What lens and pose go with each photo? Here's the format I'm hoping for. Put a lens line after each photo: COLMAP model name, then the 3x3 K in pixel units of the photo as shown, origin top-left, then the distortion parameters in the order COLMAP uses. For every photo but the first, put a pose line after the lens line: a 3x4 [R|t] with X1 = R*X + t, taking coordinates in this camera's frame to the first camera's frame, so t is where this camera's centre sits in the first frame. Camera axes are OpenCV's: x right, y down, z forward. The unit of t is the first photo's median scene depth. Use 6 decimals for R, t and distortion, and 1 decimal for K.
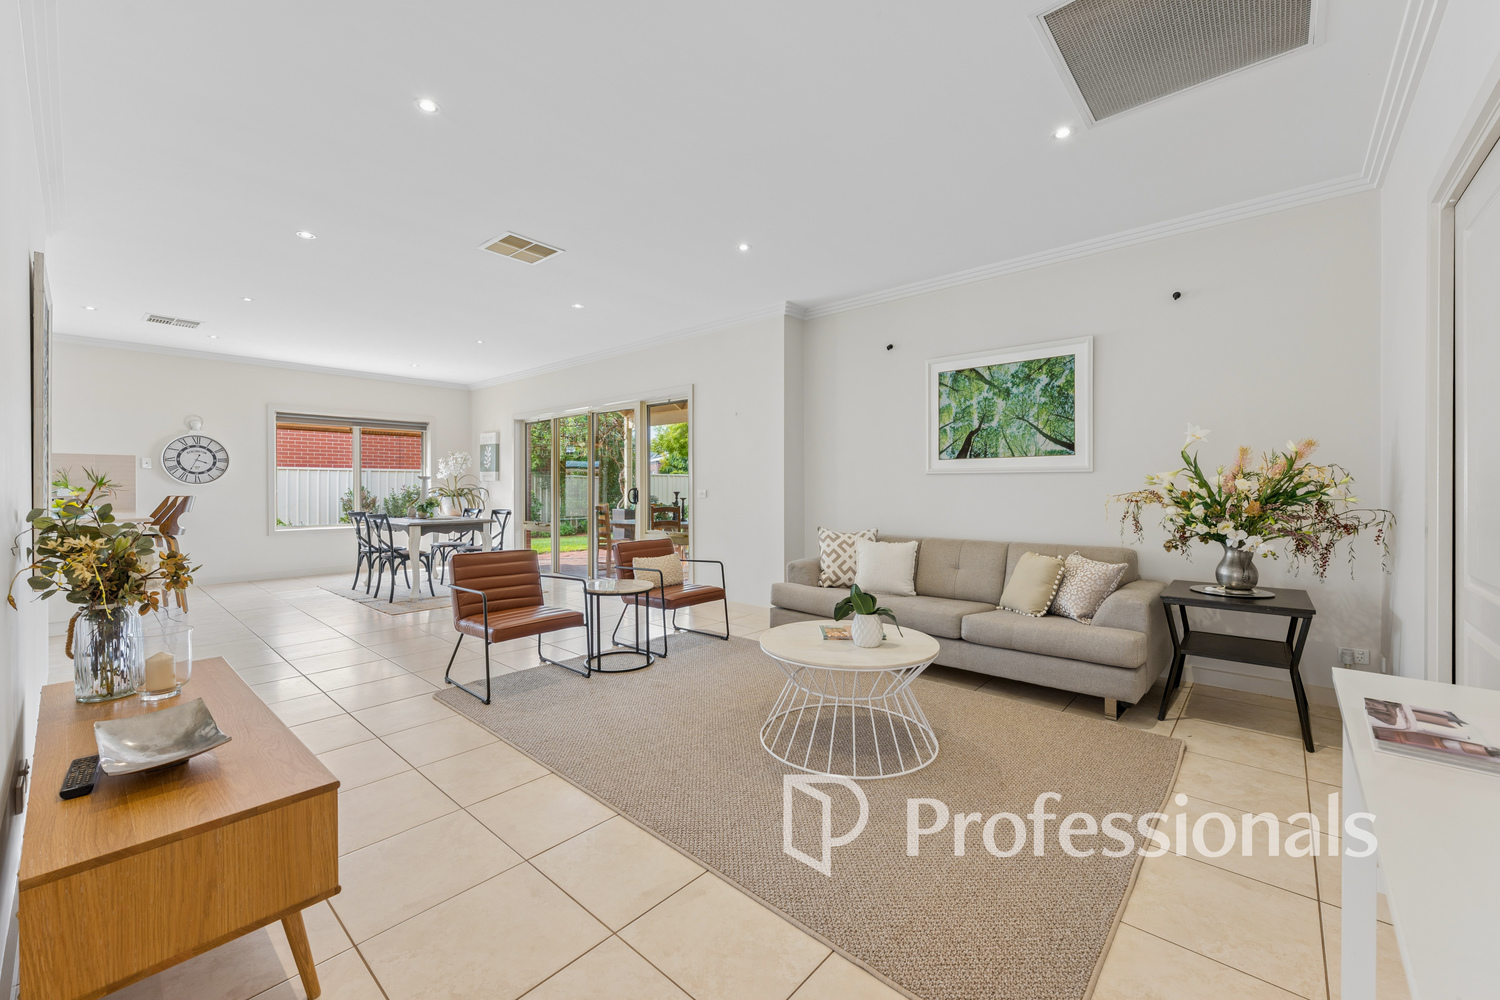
lens RADIAL K [[594.7, 0, 750.5], [0, 594.7, 488.8], [0, 0, 1]] dist [-0.000067, 0.000272]
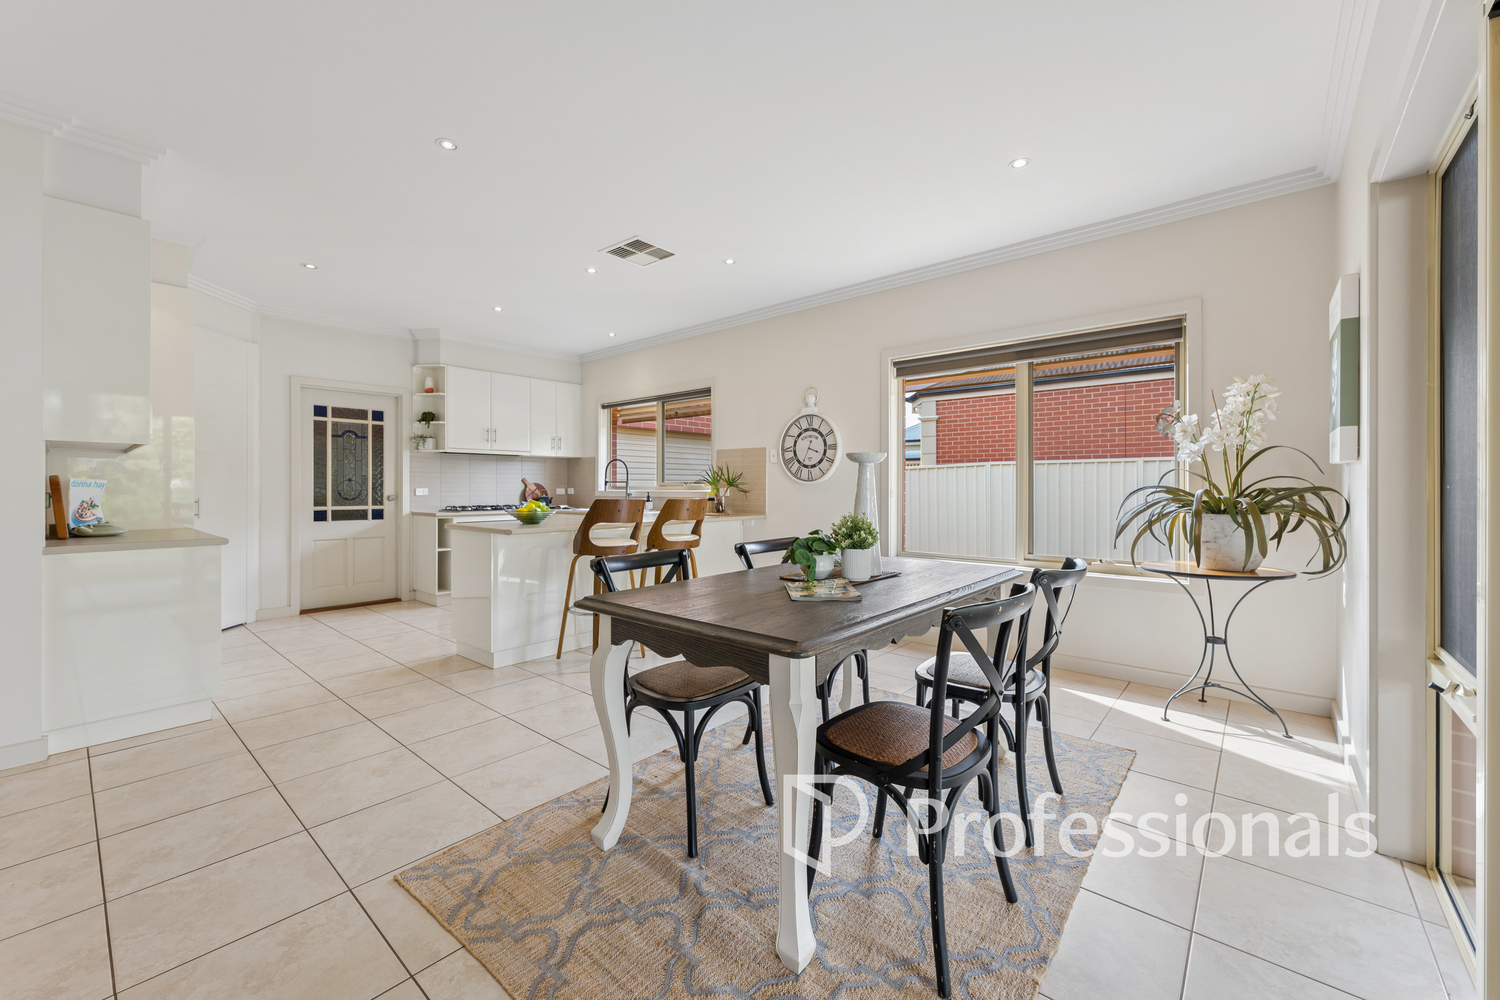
lens RADIAL K [[594.7, 0, 750.5], [0, 594.7, 488.8], [0, 0, 1]] dist [-0.000067, 0.000272]
pose [[0.013542, 0.003296, -0.999903, -0.208544], [-0.003239, 0.999989, 0.003252, -0.001714], [0.999903, 0.003195, 0.013552, 0.906541]]
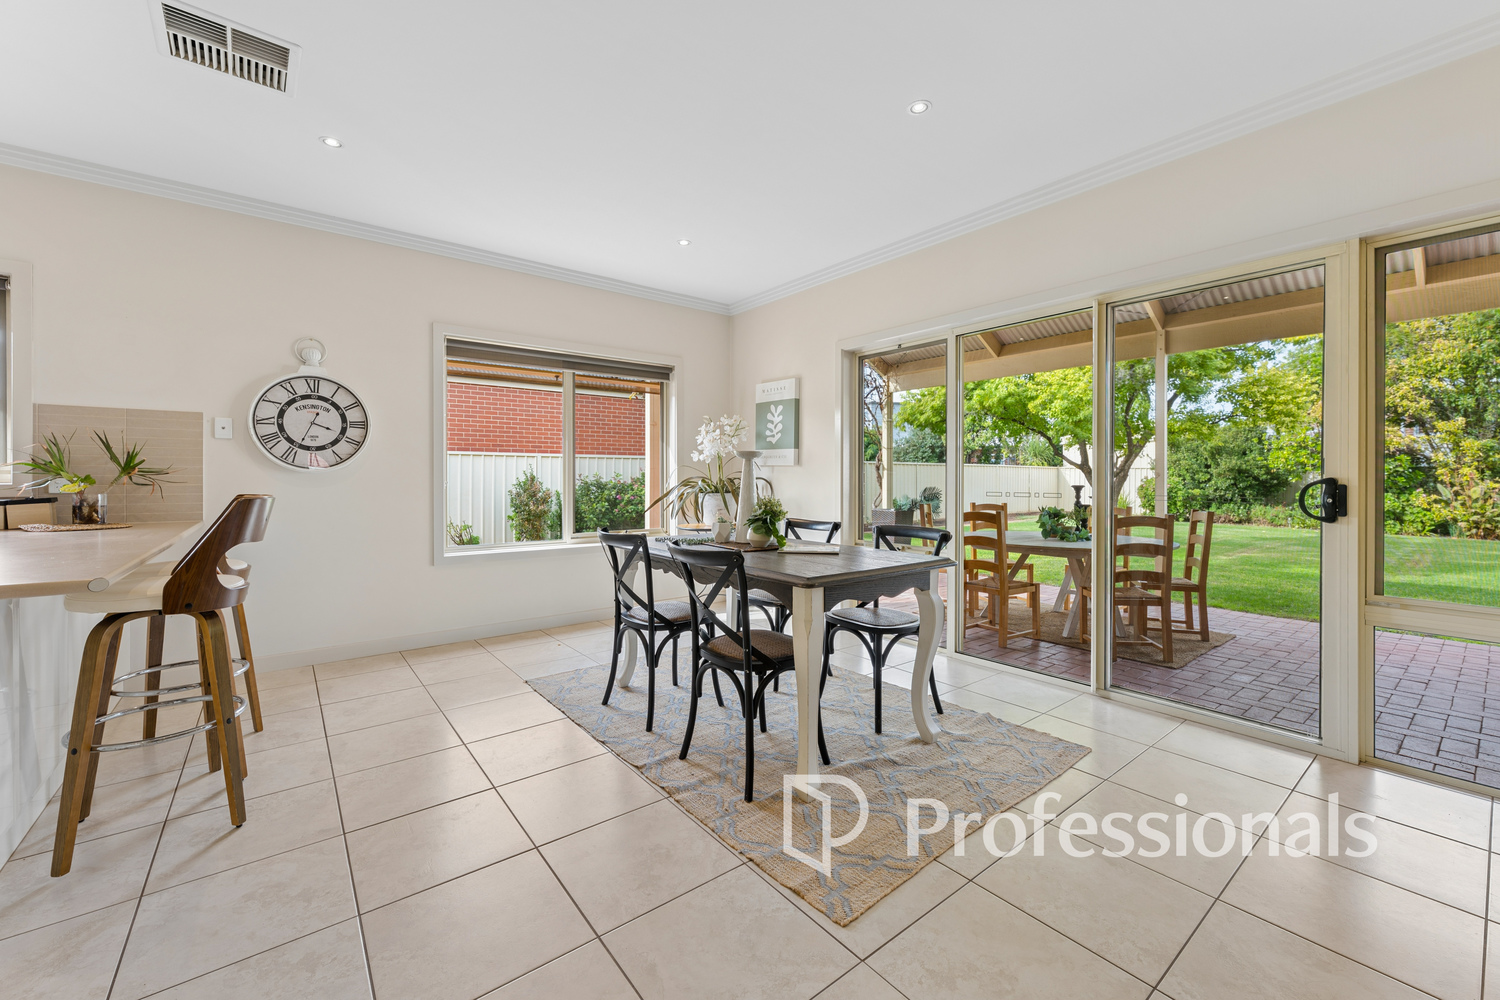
lens RADIAL K [[601.1, 0, 756.1], [0, 601.1, 479.4], [0, 0, 1]] dist [-0.000414, -0.000053]
pose [[0.985038, 0.001811, -0.172330, -0.452438], [-0.001958, 0.999998, -0.000681, 0.000315], [0.172328, 0.001008, 0.985039, 0.541751]]
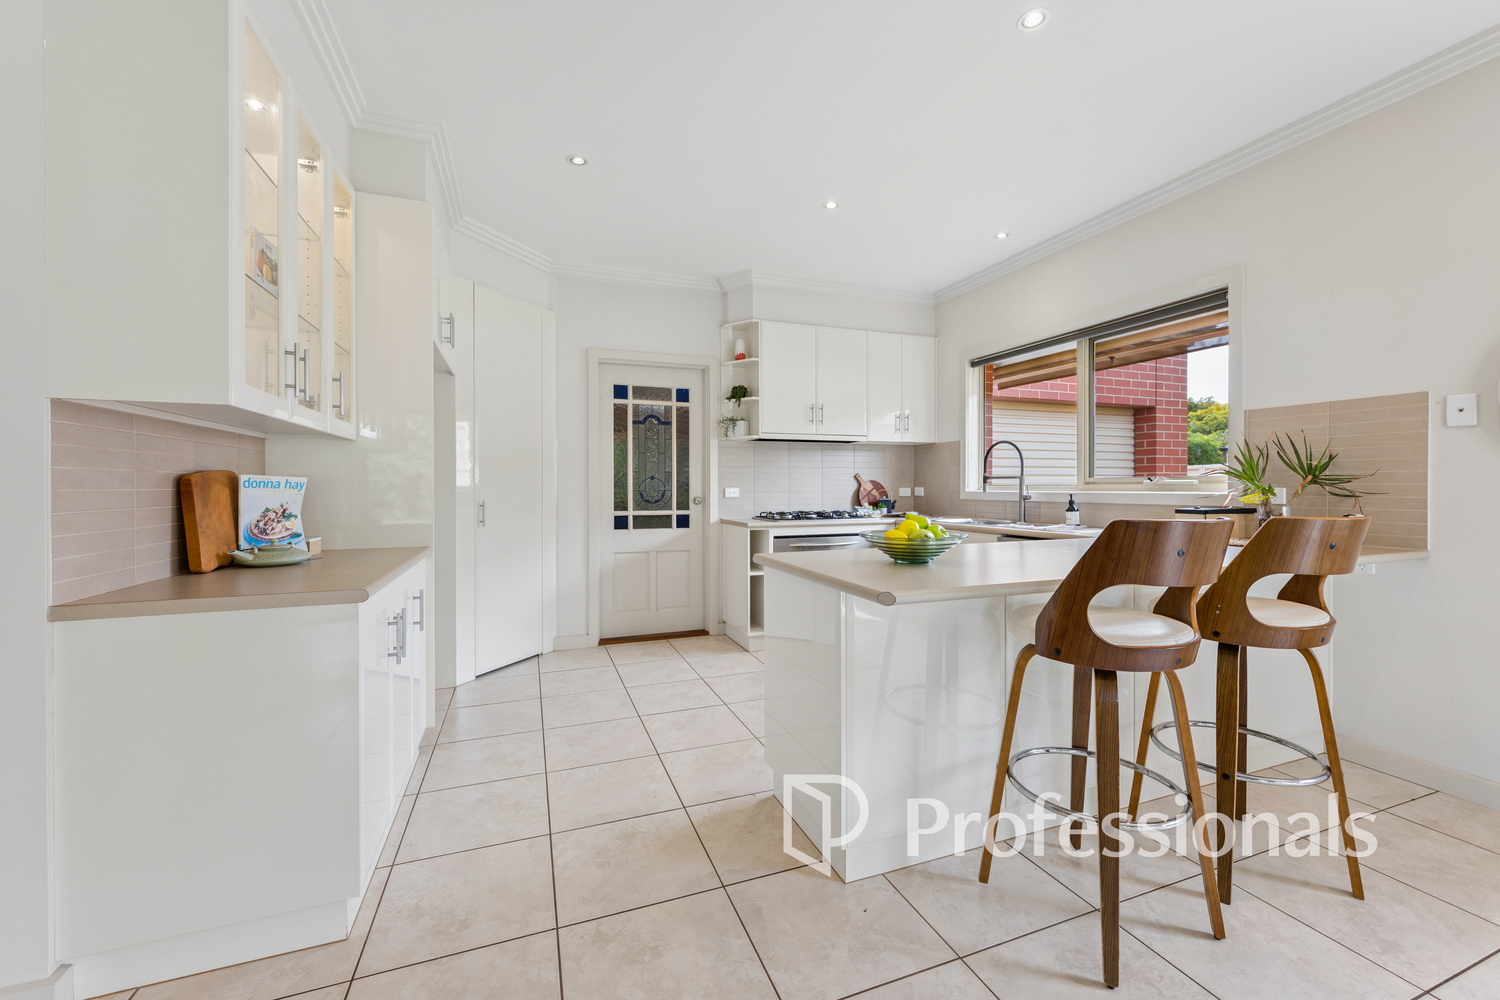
lens RADIAL K [[594.7, 0, 750.5], [0, 594.7, 488.8], [0, 0, 1]] dist [-0.000067, 0.000272]
pose [[-0.465567, 0.005784, -0.884994, -0.512059], [-0.000143, 0.999978, 0.006610, -0.001552], [0.885013, 0.003204, -0.465556, 0.761936]]
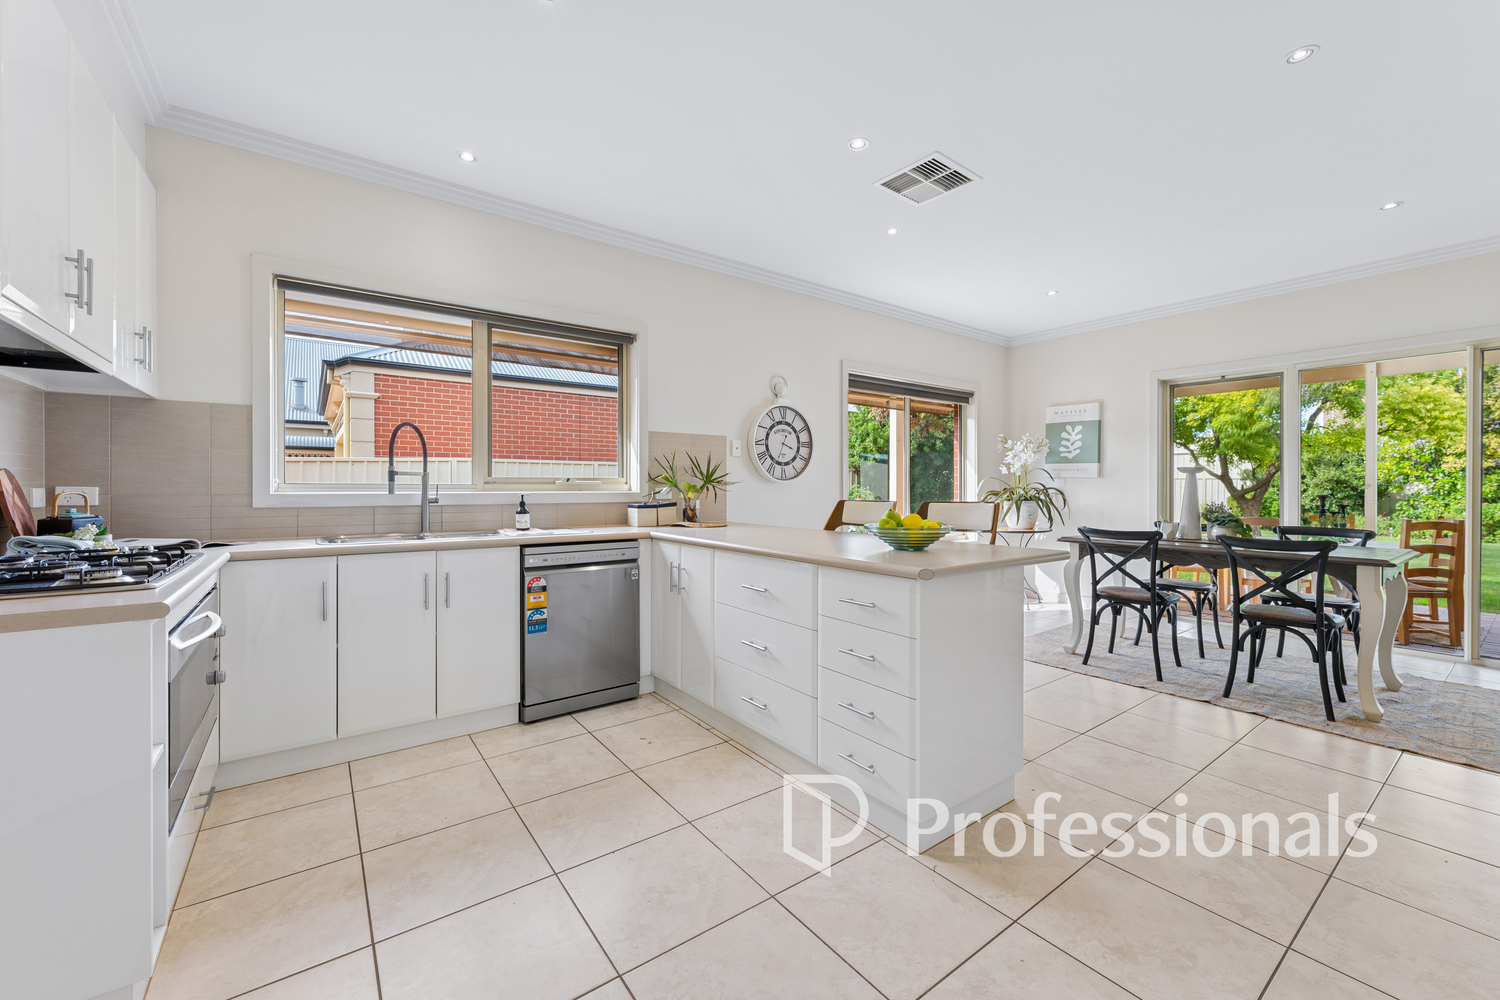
lens RADIAL K [[598.5, 0, 755.0], [0, 598.5, 489.9], [0, 0, 1]] dist [0.000207, 0.000256]
pose [[0.979156, 0.003423, -0.203082, -0.816861], [-0.003362, 0.999994, 0.000649, 0.001584], [0.203083, 0.000048, 0.979162, 0.348505]]
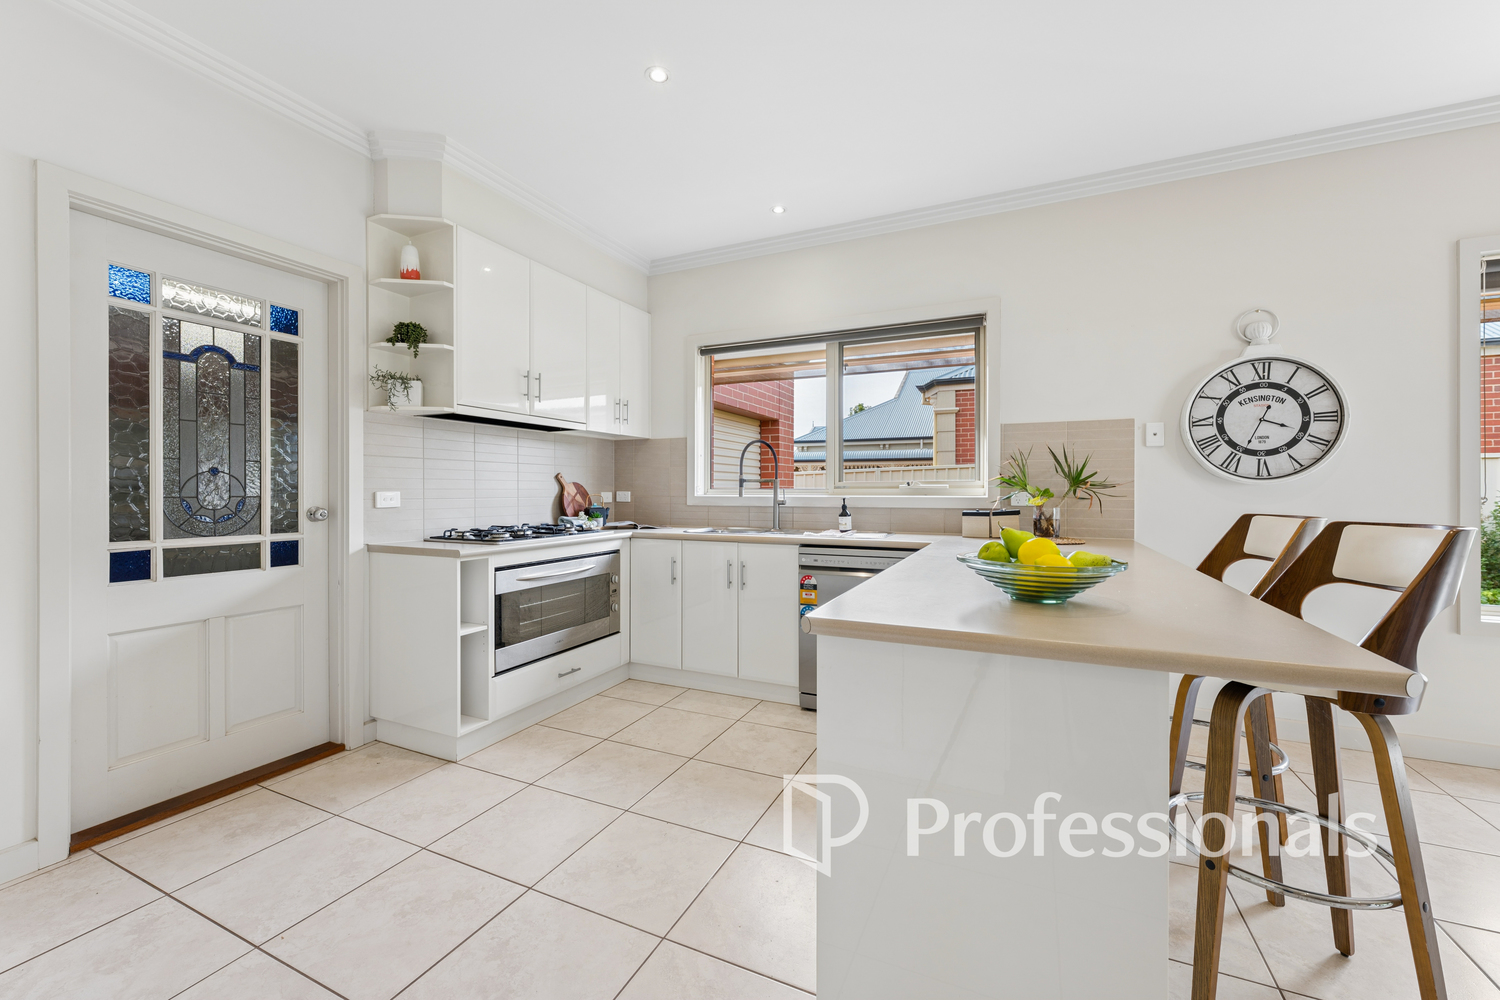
lens RADIAL K [[594.2, 0, 748.0], [0, 594.2, 492.9], [0, 0, 1]] dist [-0.001438, 0.000027]
pose [[0.286498, 0.004893, -0.958068, -0.641256], [-0.004047, 0.999984, 0.003896, 0.000071], [0.958072, 0.002761, 0.286513, 0.551276]]
